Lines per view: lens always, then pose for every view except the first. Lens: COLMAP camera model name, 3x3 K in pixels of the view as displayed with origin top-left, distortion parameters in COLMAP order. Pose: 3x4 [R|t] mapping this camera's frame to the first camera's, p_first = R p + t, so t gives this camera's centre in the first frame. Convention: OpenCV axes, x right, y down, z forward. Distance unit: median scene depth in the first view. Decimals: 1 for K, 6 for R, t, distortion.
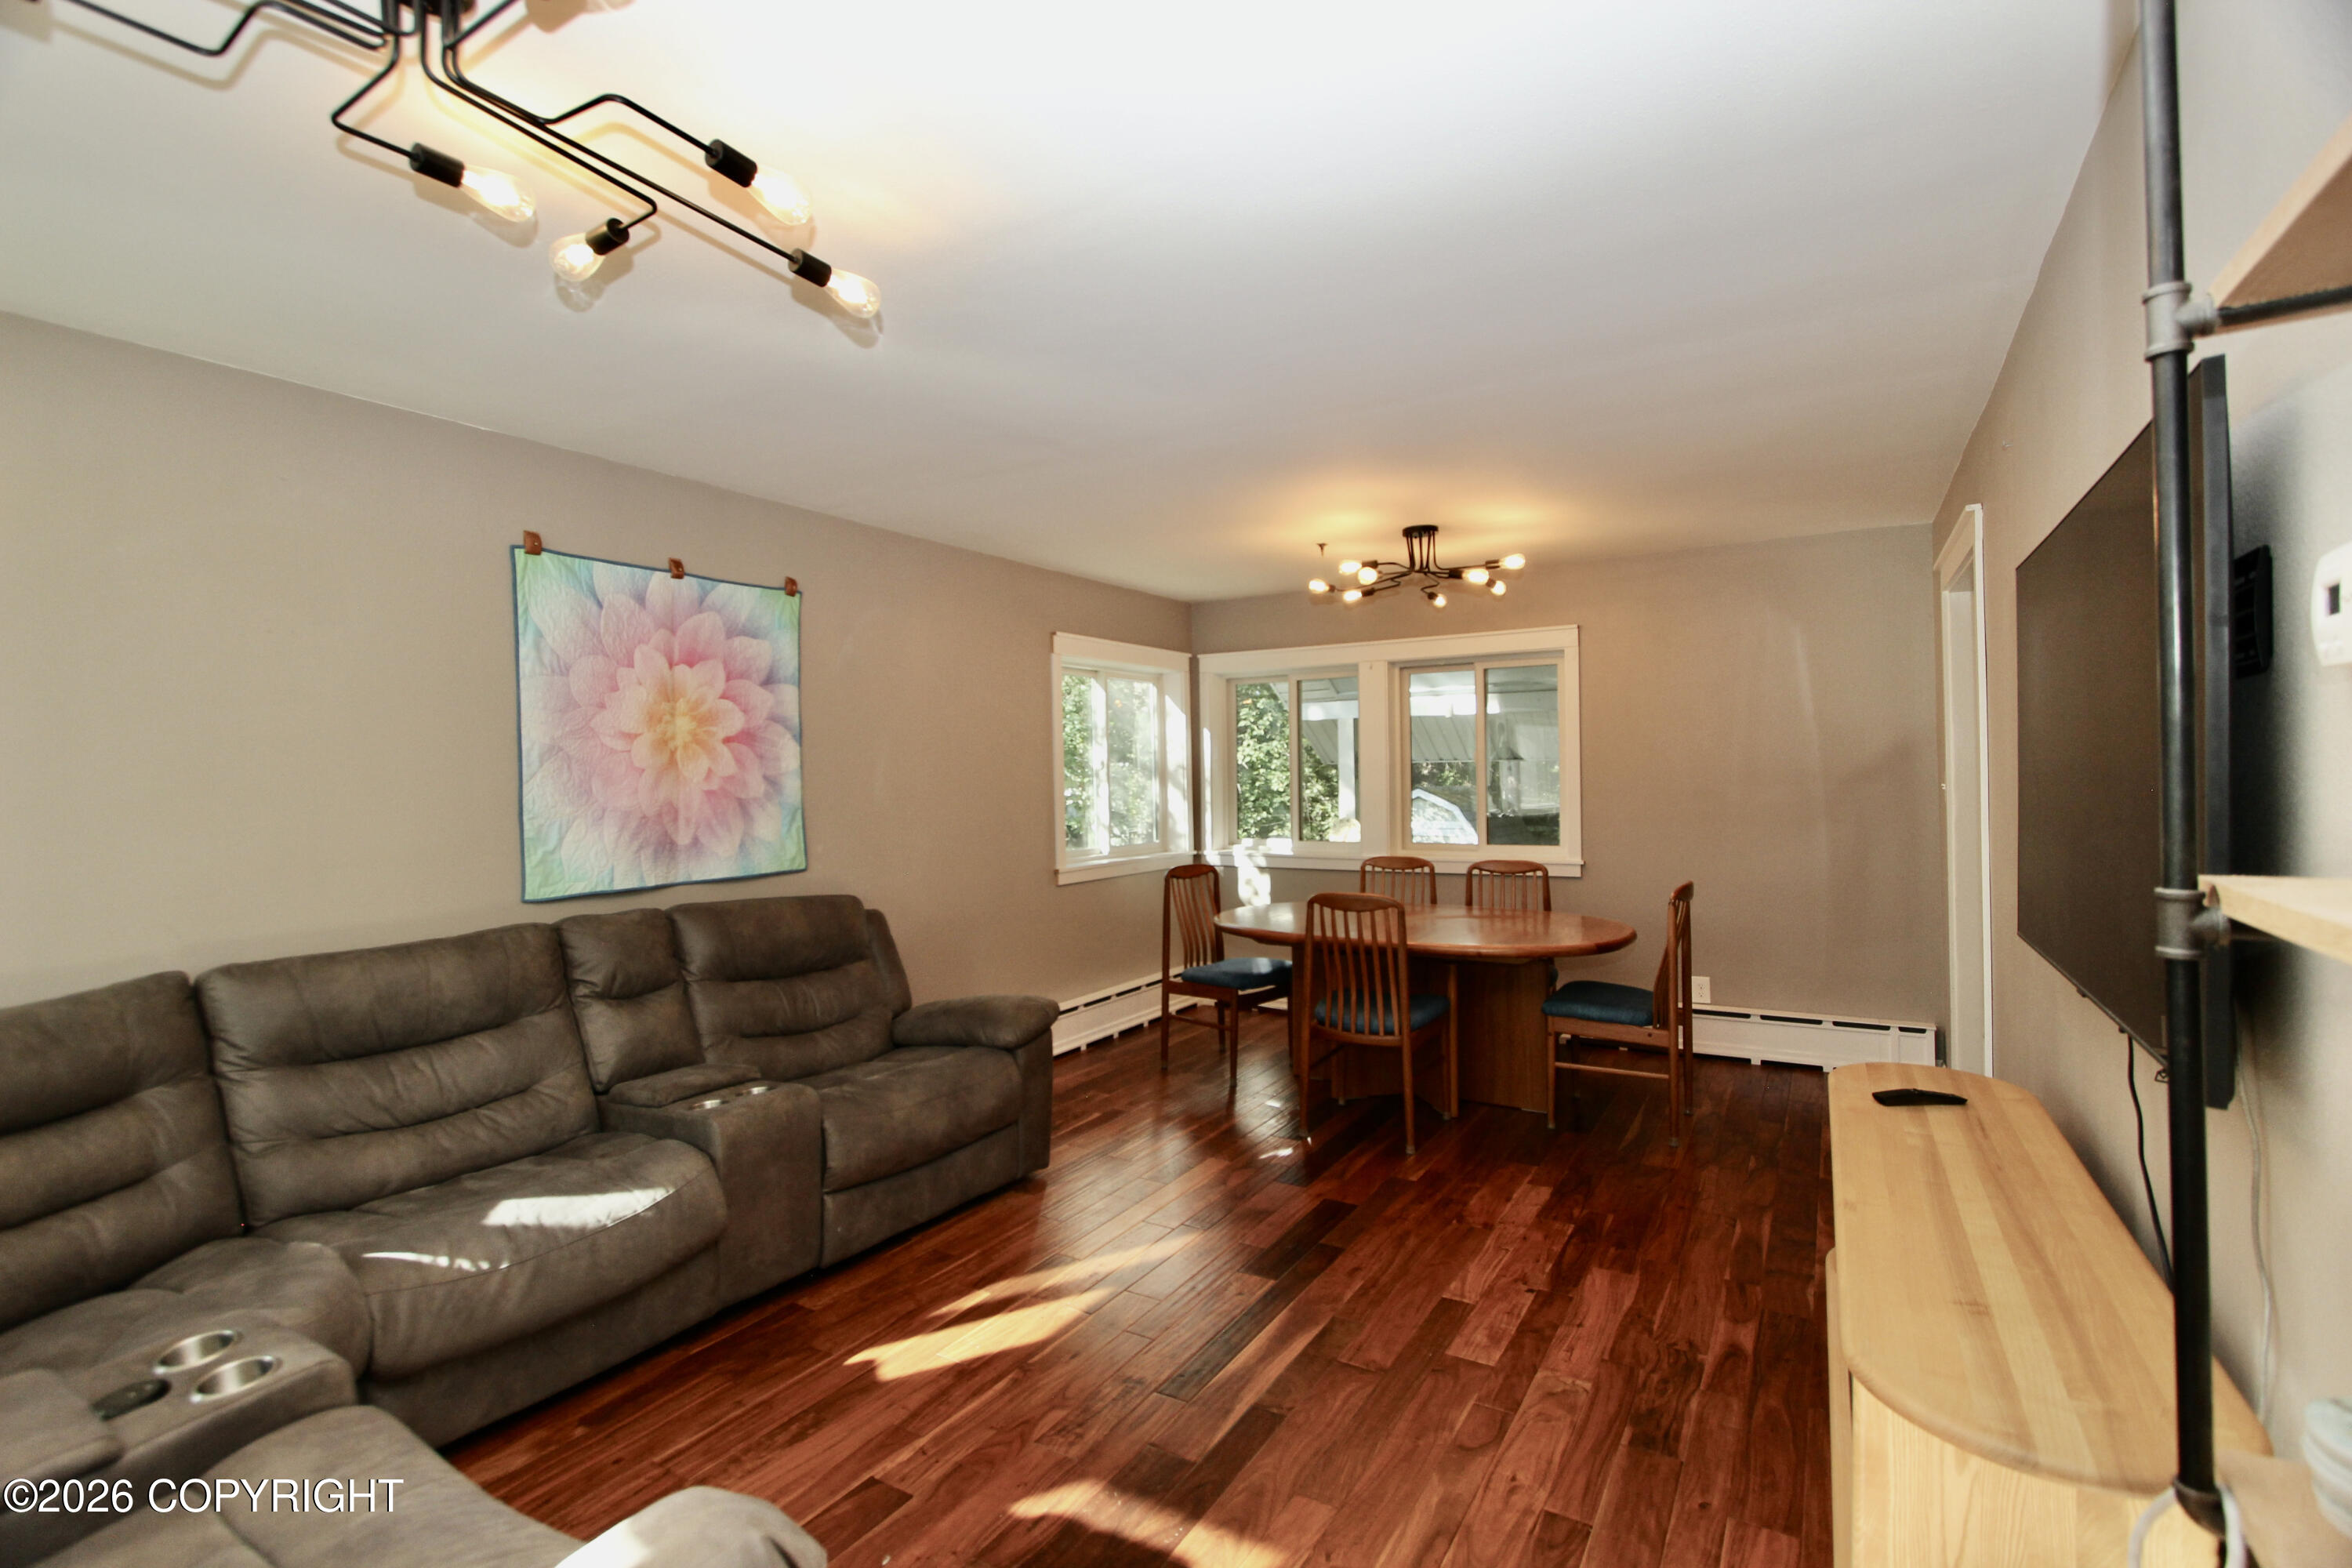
lens RADIAL K [[1082.2, 0, 1171.6], [0, 1082.2, 780.9], [0, 0, 1]] dist [-0.011756, 0.001014]
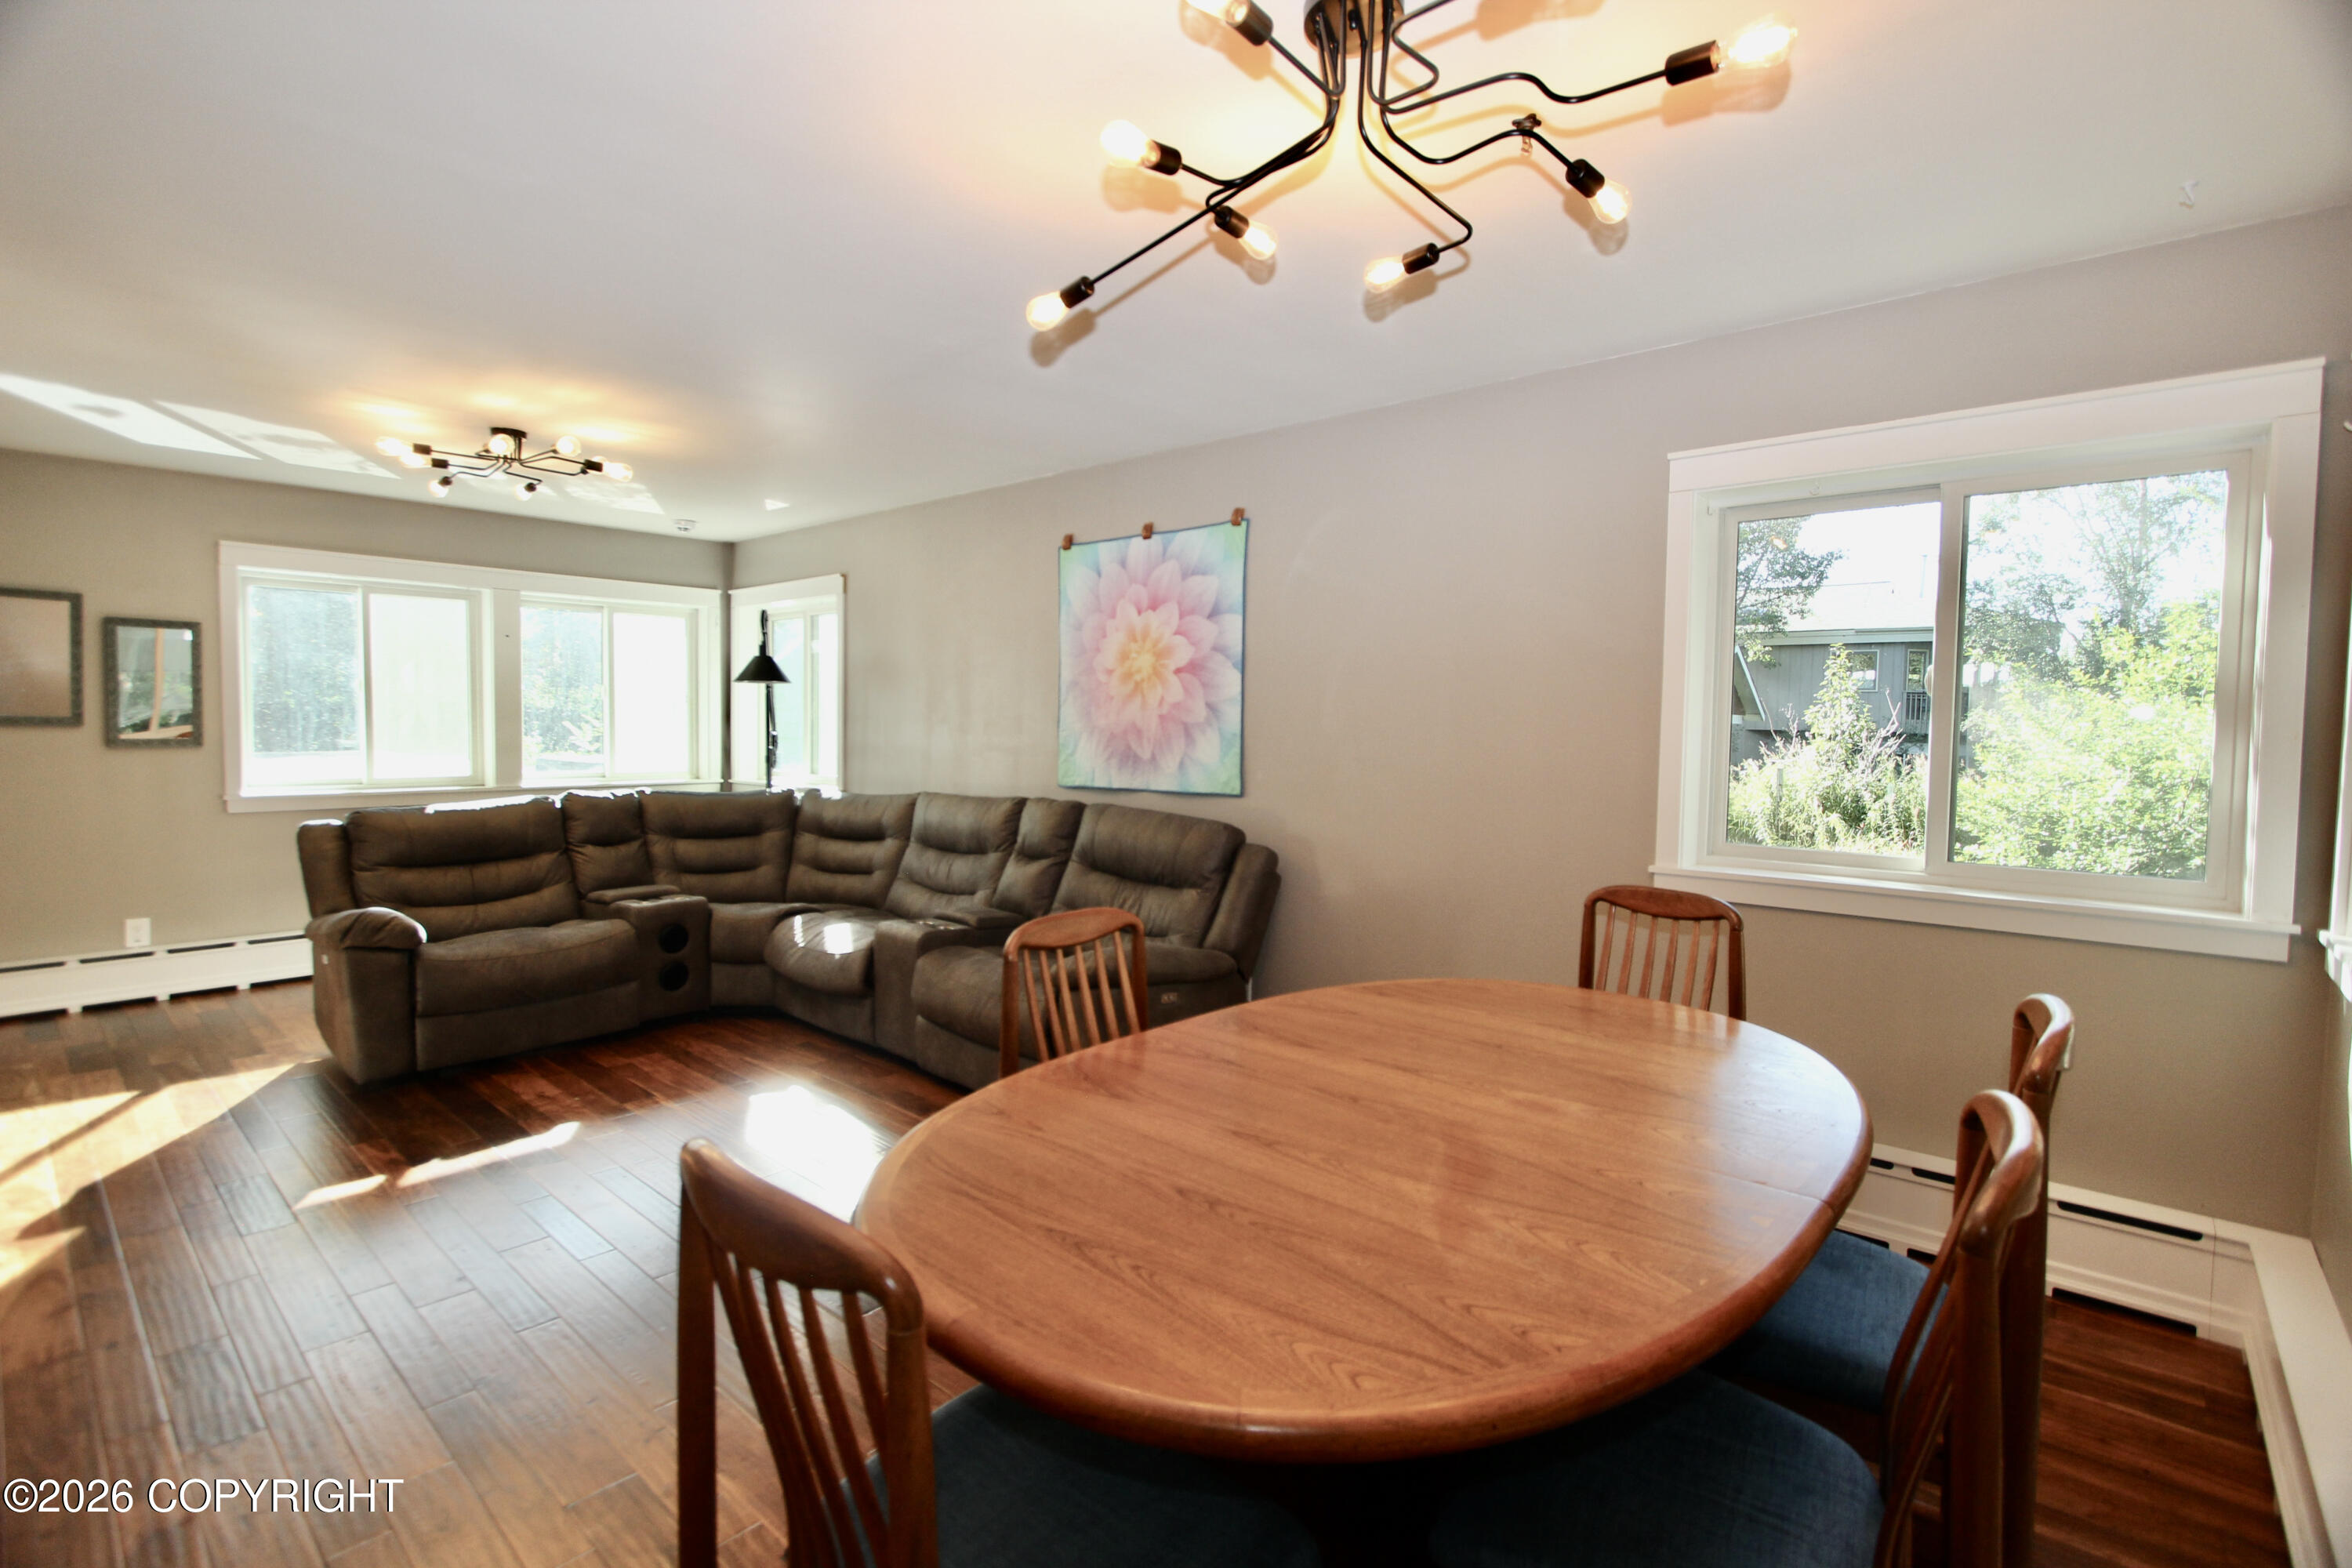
lens RADIAL K [[1082.2, 0, 1163.6], [0, 1082.2, 774.8], [0, 0, 1]] dist [-0.011756, 0.001014]
pose [[-0.177464, 0.064816, -0.981990, 0.731611], [-0.010925, 0.997638, 0.067823, -0.005943], [0.984067, 0.022764, -0.176337, 1.208553]]
